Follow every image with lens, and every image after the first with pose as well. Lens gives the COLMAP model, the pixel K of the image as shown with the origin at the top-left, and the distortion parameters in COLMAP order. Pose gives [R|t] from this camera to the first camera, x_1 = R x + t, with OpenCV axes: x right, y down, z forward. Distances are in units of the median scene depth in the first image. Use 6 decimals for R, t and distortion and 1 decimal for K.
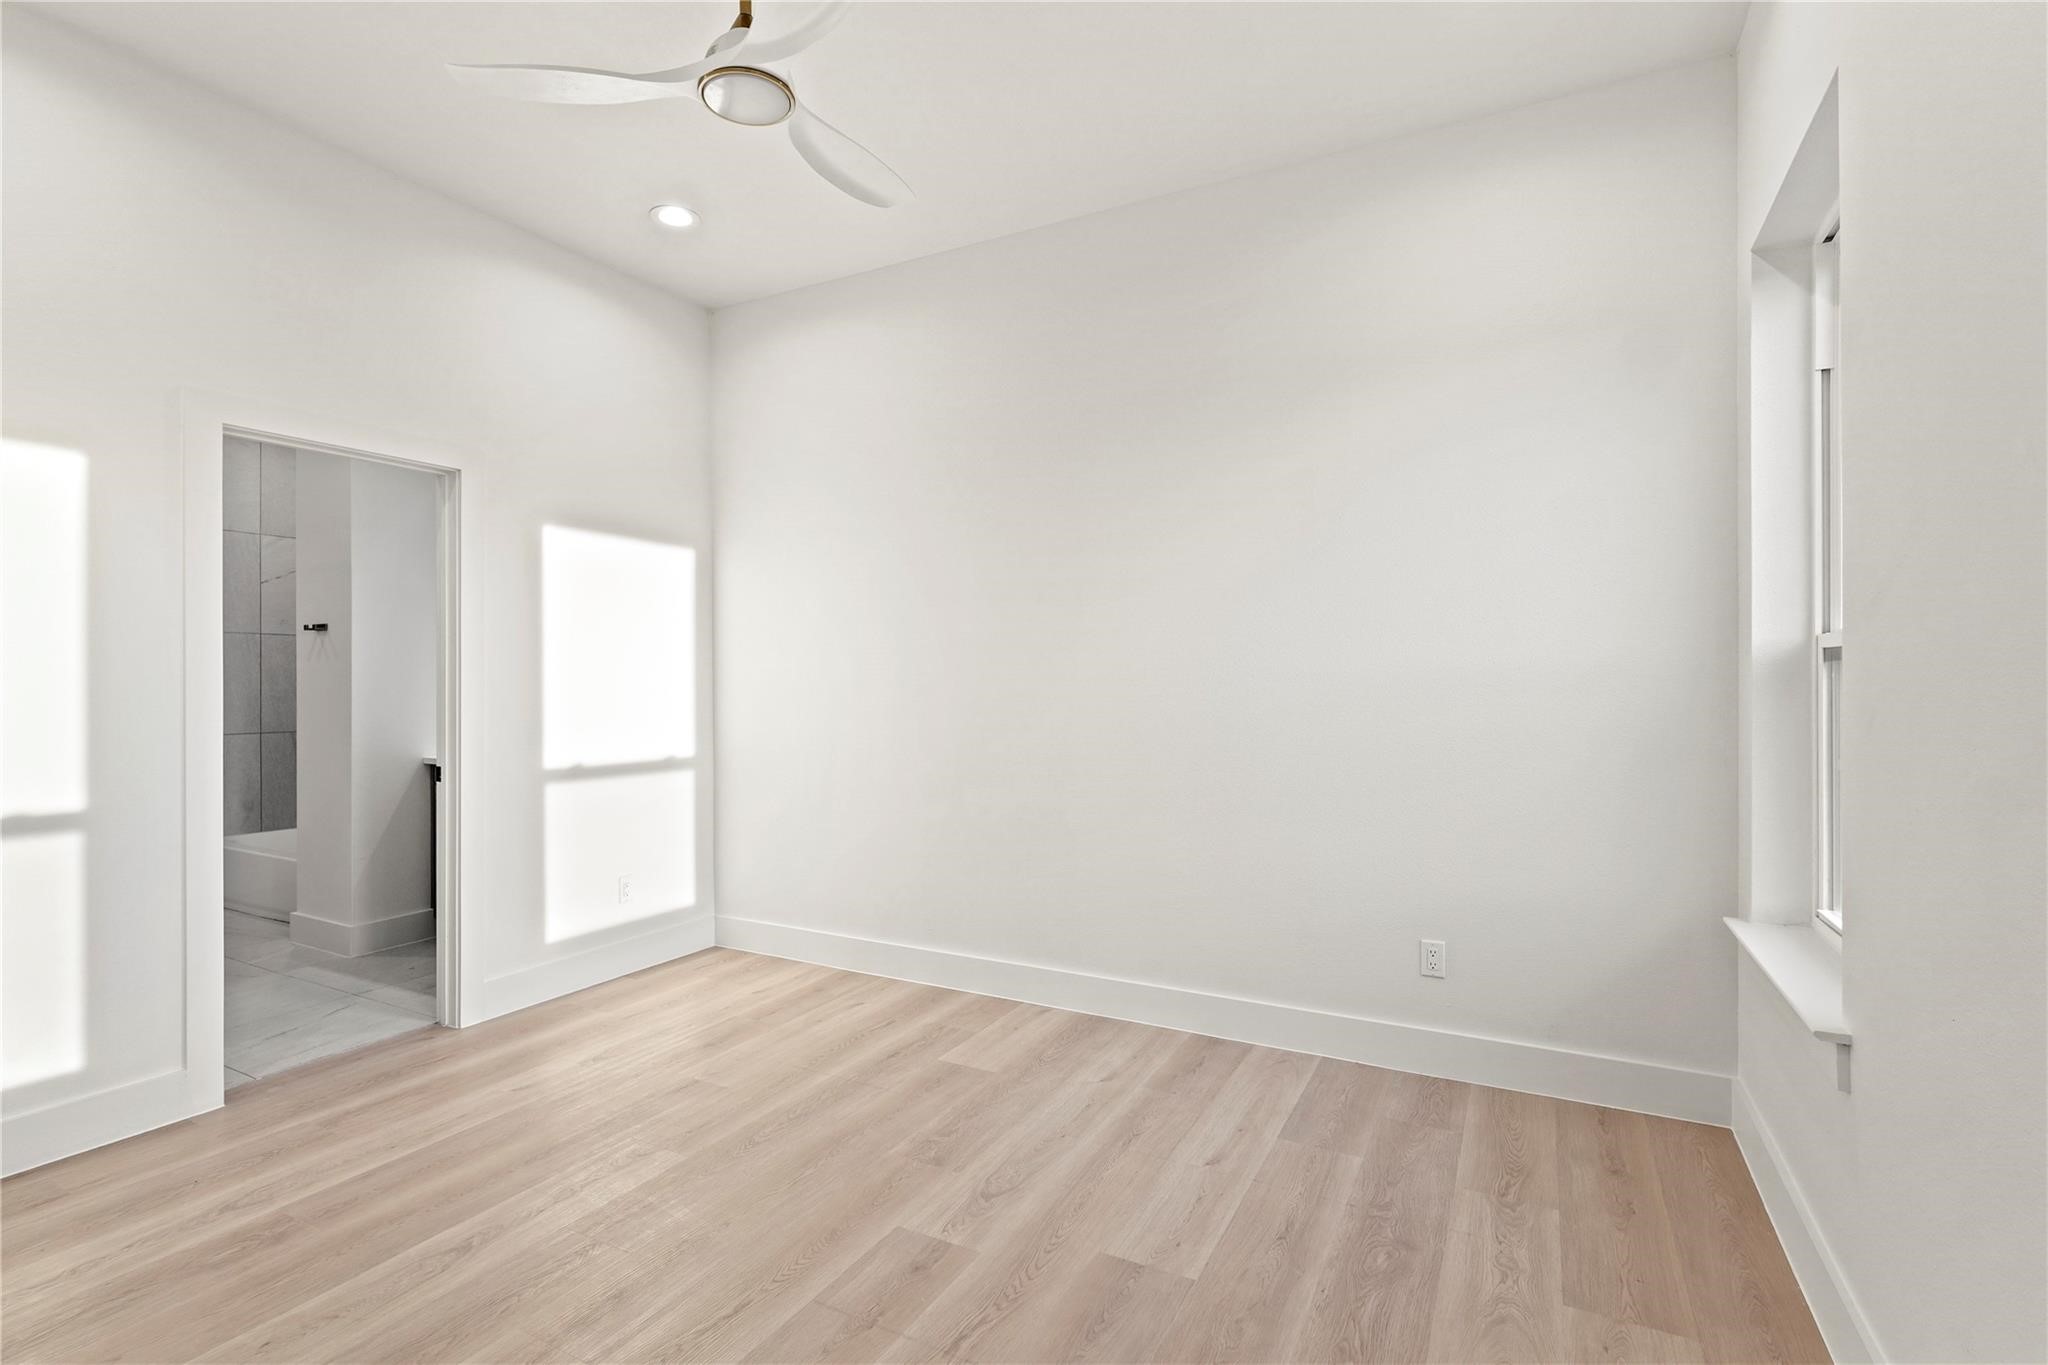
lens RADIAL K [[952.7, 0, 1002.1], [0, 952.7, 678.2], [0, 0, 1]] dist [-0.002298, 0.000410]
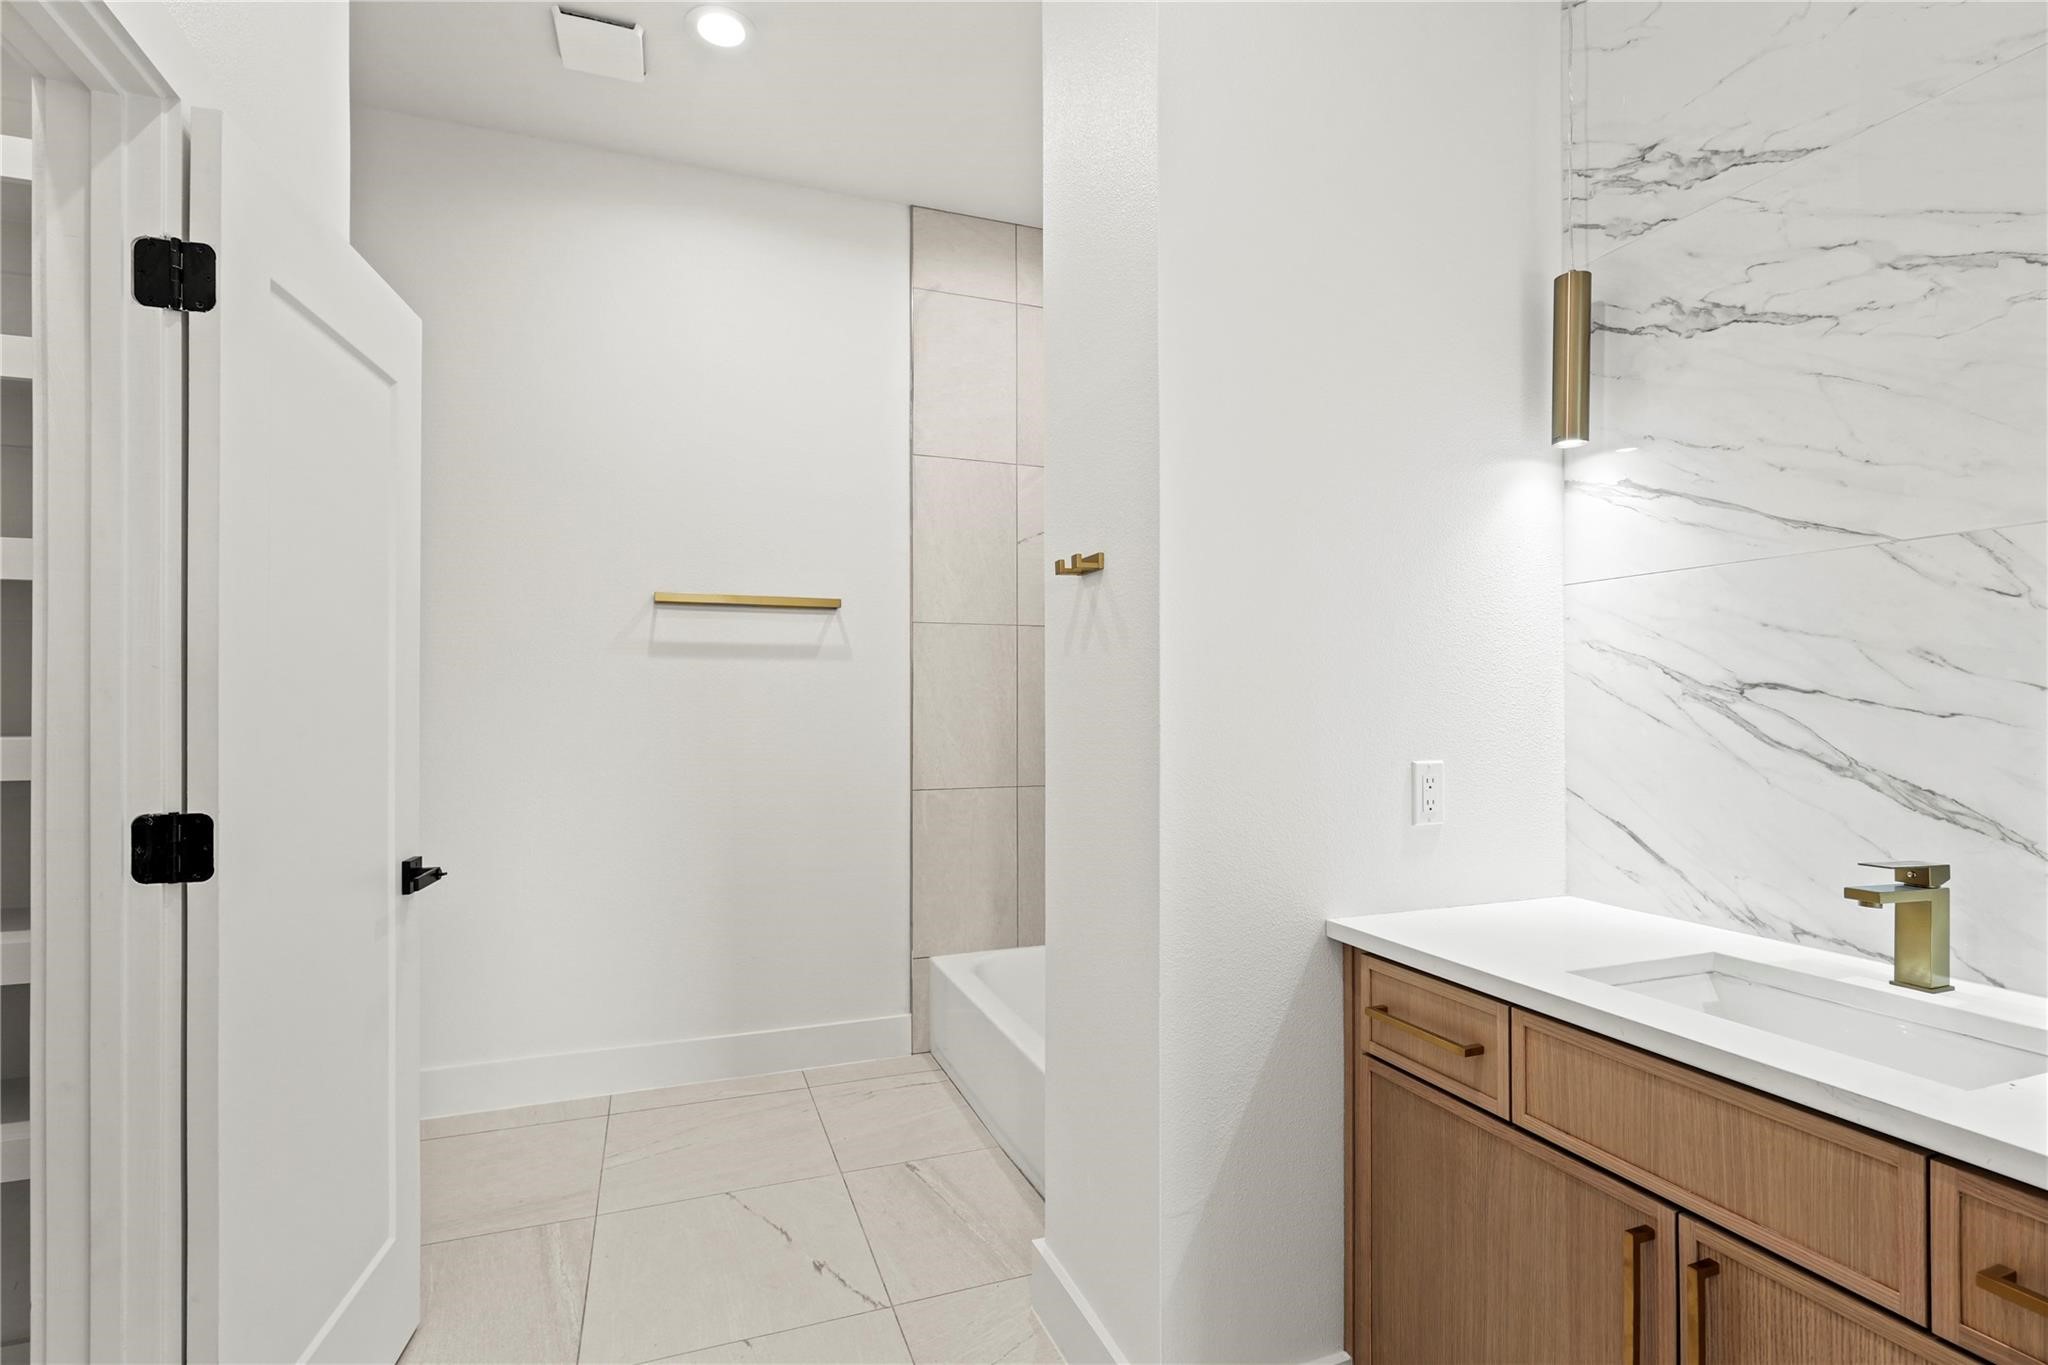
lens RADIAL K [[952.7, 0, 1022.7], [0, 952.7, 695.3], [0, 0, 1]] dist [-0.002298, 0.000410]
pose [[0.760567, -0.003634, -0.649250, -0.377042], [0.000129, 0.999985, -0.005446, 0.001620], [0.649260, 0.004058, 0.760556, 0.534897]]
